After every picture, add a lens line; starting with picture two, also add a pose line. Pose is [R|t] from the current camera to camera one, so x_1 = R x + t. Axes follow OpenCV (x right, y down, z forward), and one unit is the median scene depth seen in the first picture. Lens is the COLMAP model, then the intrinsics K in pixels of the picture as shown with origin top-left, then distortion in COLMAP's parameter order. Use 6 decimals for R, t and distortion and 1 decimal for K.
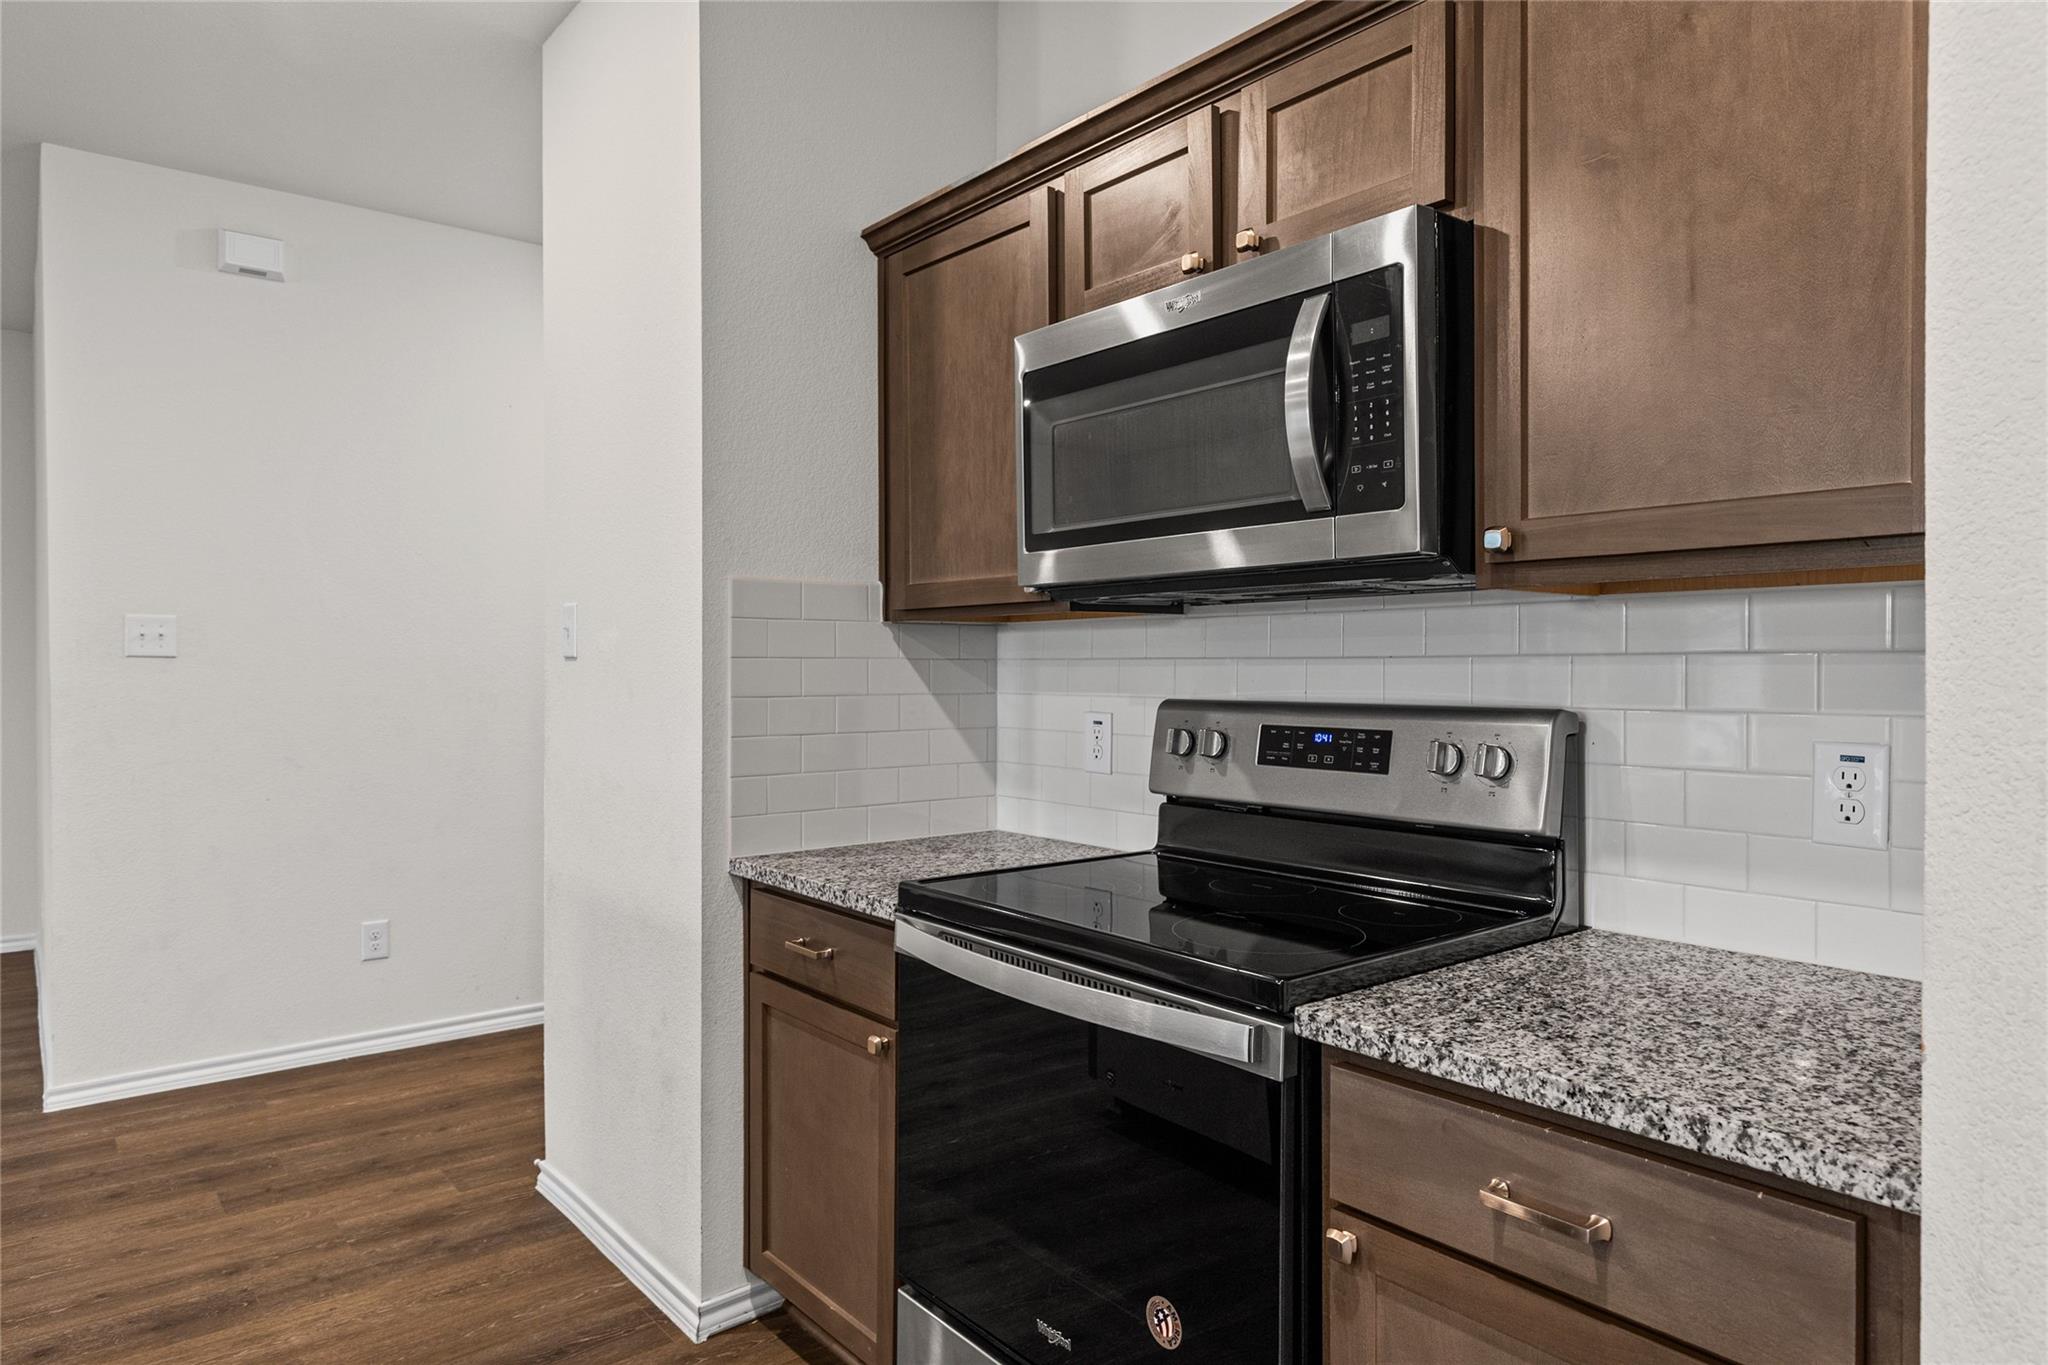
lens RADIAL K [[1226.7, 0, 1024.0], [0, 1226.7, 682.5], [0, 0, 1]] dist [-0.000149, -0.001212]
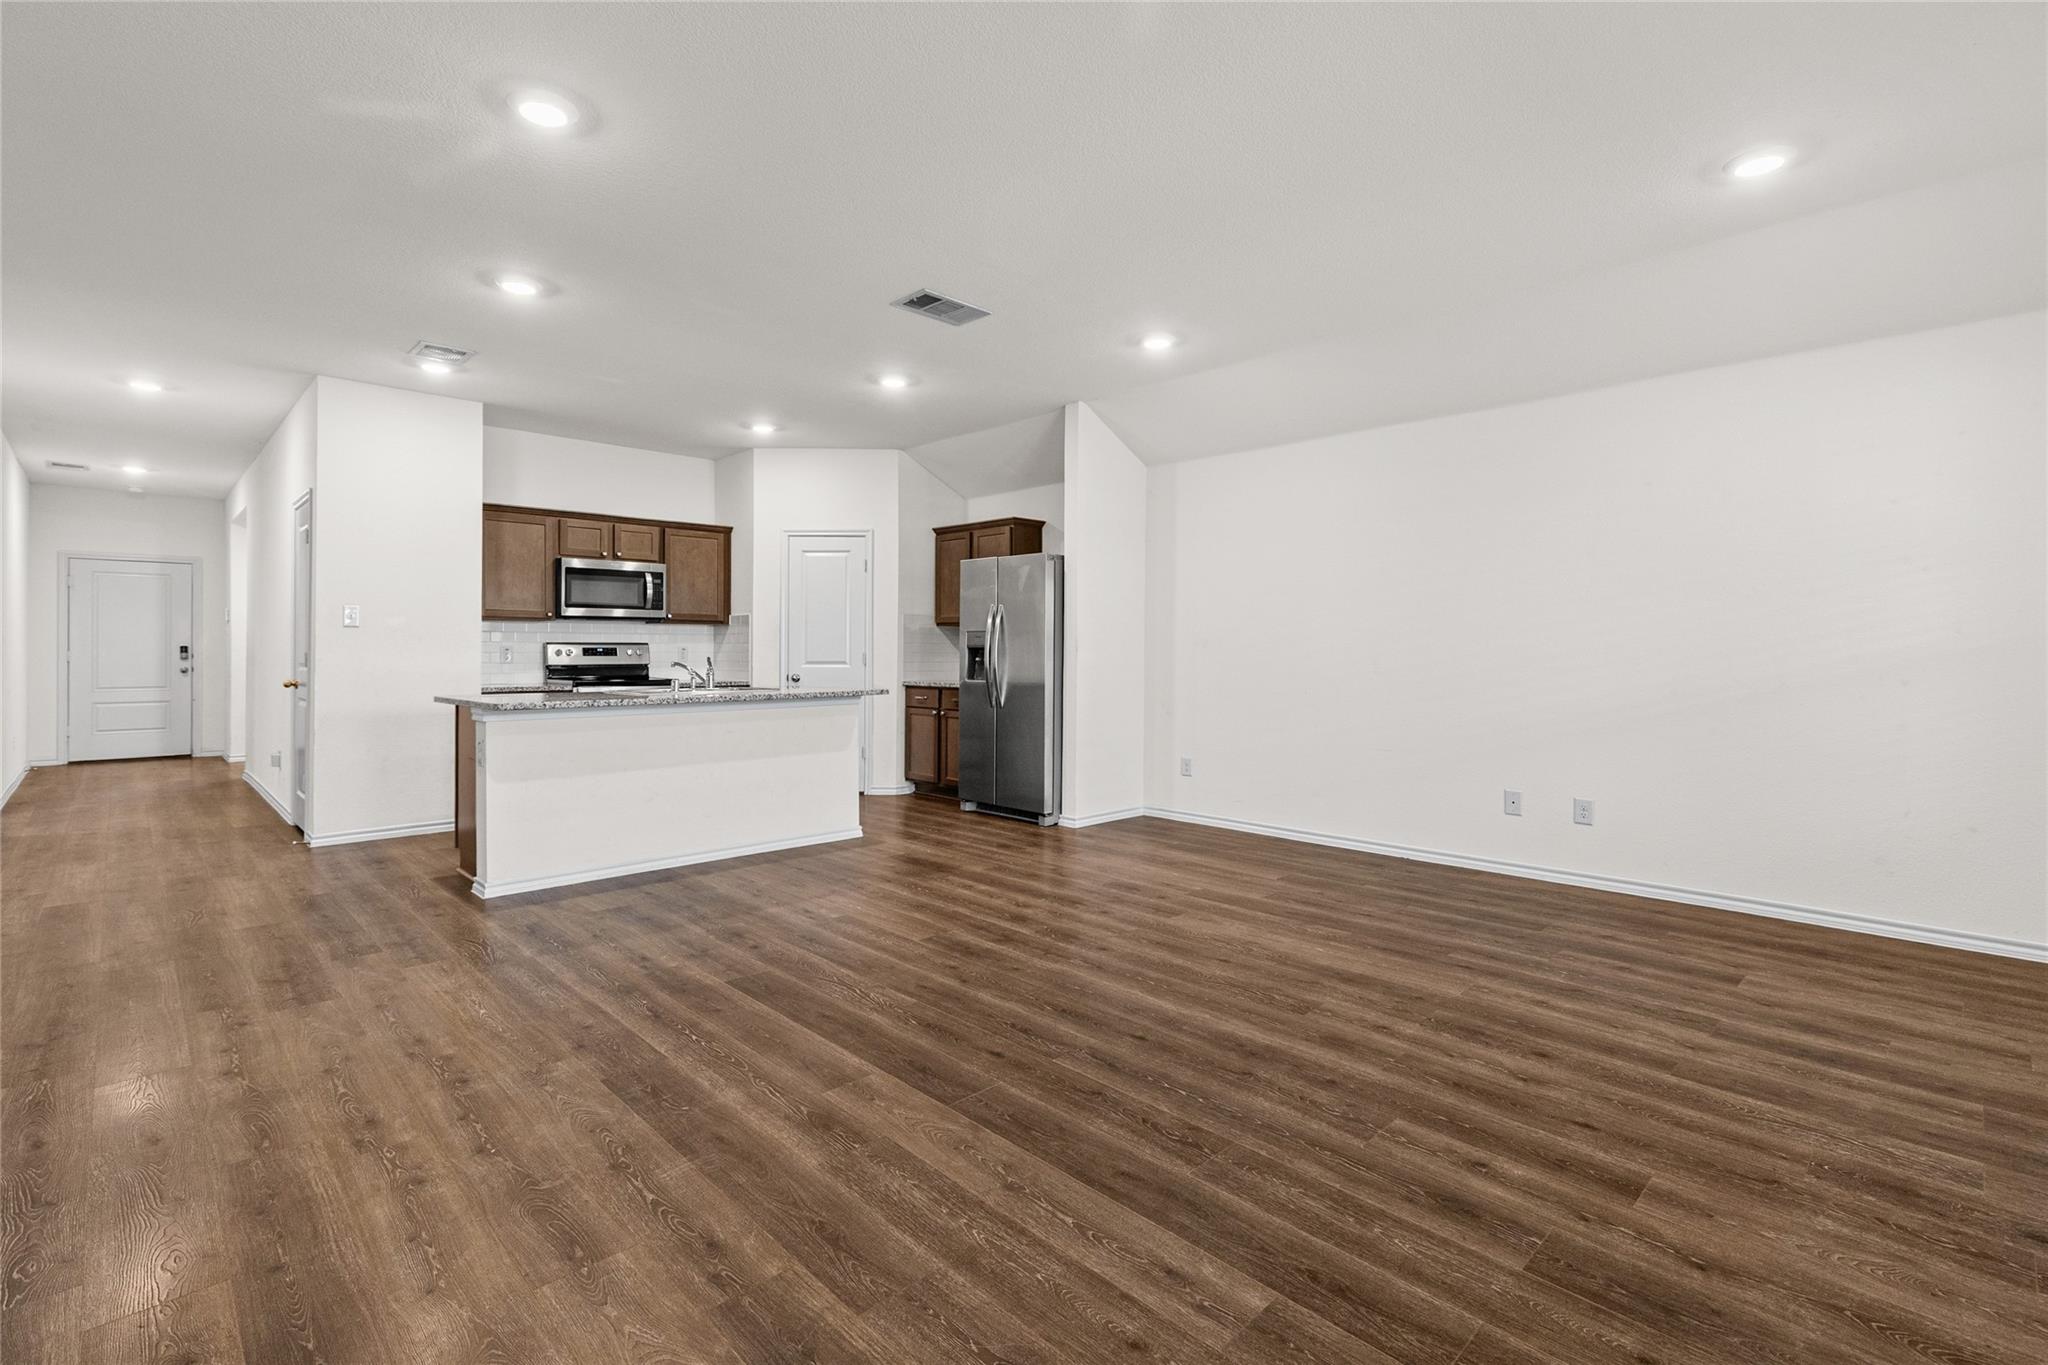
lens RADIAL K [[916.0, 0, 1011.4], [0, 916.0, 662.2], [0, 0, 1]] dist [0.002227, -0.000041]
pose [[-0.069938, -0.017211, 0.997403, -3.359510], [0.002962, 0.999843, 0.017461, 0.035396], [-0.997547, 0.004176, -0.069876, -0.355147]]
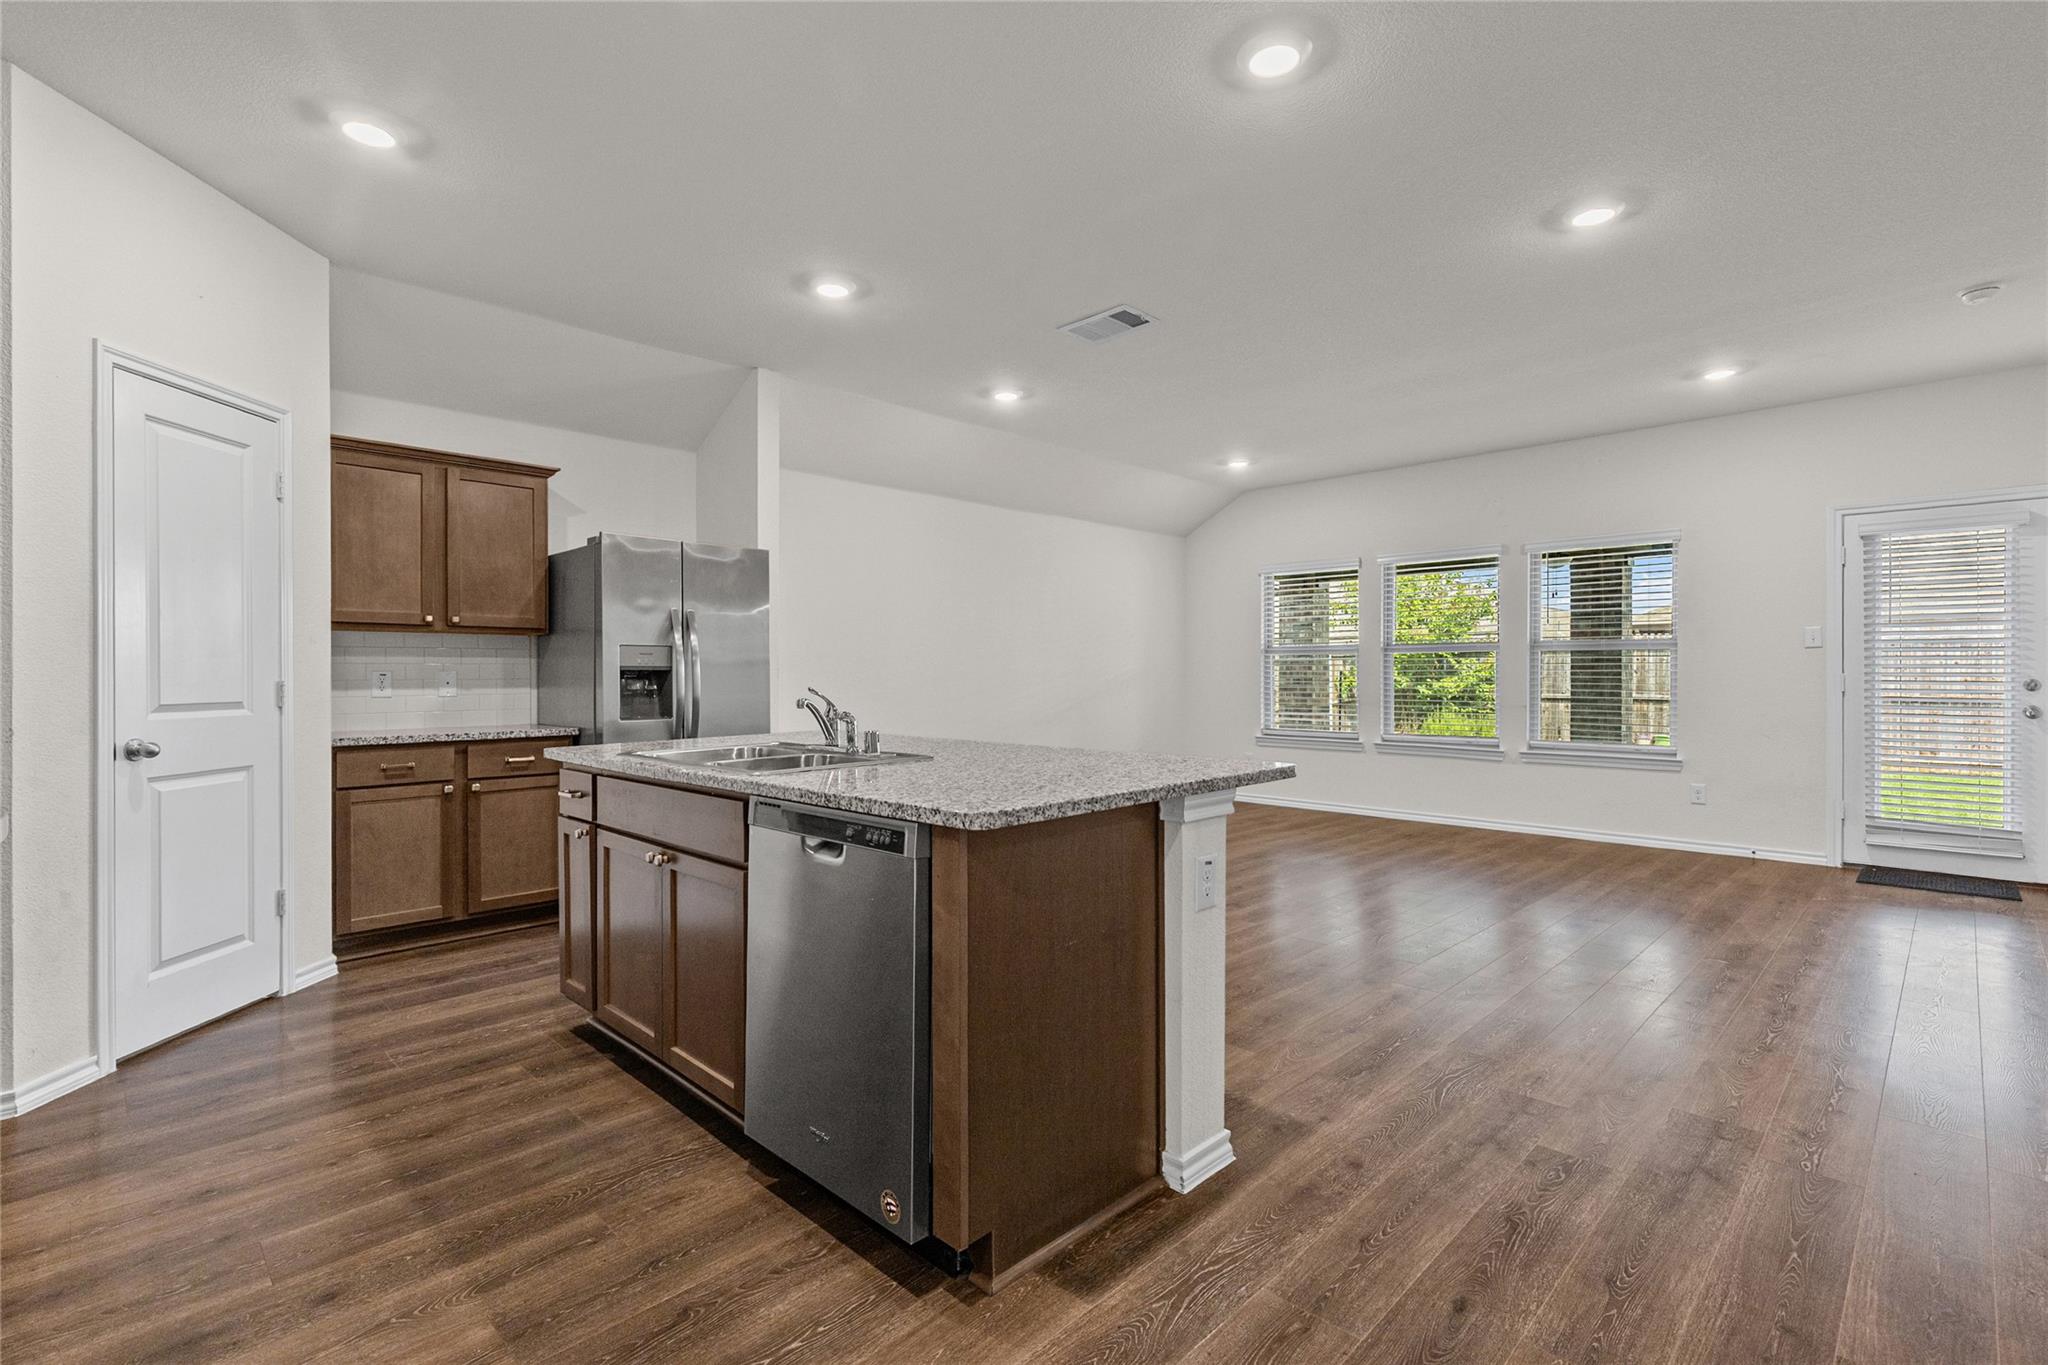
lens RADIAL K [[929.5, 0, 1024.0], [0, 929.5, 682.5], [0, 0, 1]] dist [0.001542, -0.000182]
pose [[-0.996042, 0.000951, -0.088876, -0.898970], [-0.000446, 0.999877, 0.015692, 0.036355], [0.088880, 0.015670, -0.995919, 1.711340]]
